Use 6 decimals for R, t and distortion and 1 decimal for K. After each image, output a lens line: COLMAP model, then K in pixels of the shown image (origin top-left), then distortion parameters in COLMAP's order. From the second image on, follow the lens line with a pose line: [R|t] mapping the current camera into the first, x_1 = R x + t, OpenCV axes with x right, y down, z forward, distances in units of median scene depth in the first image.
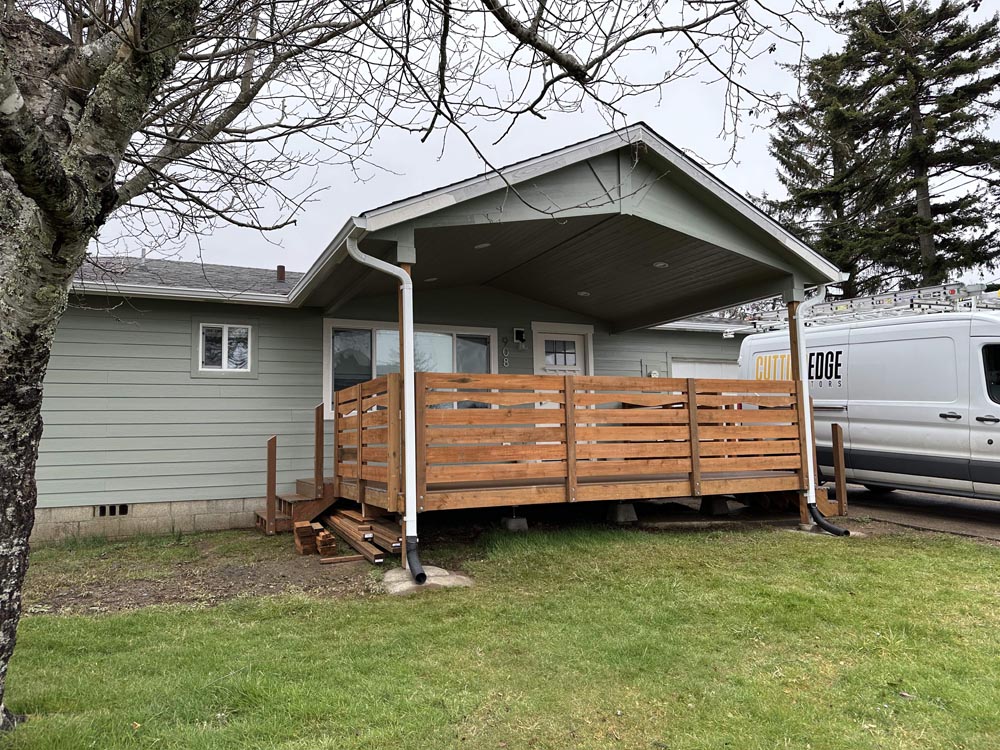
lens RADIAL K [[704.6, 0, 500.0], [0, 704.6, 375.0], [0, 0, 1]] dist [0.078499, 0.000543]
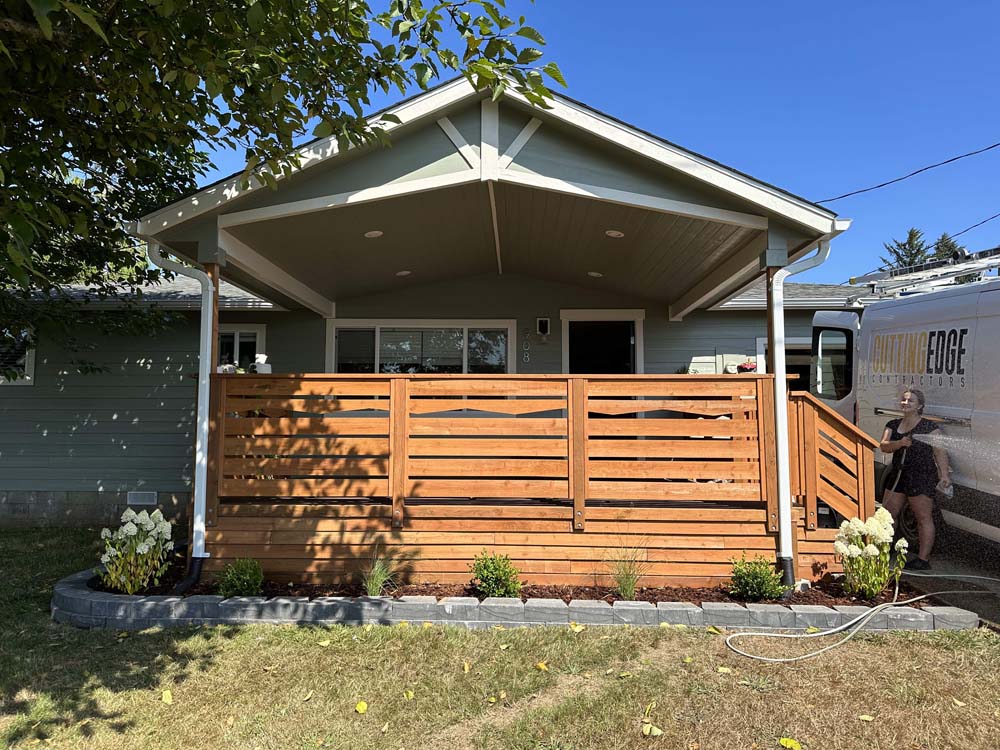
lens RADIAL K [[704.6, 0, 500.0], [0, 704.6, 375.0], [0, 0, 1]] dist [0.078499, 0.000543]
pose [[0.894186, -0.011917, -0.447537, 0.385347], [0.019948, 0.999713, 0.013234, -0.008159], [0.447251, -0.020761, 0.894168, 0.186175]]
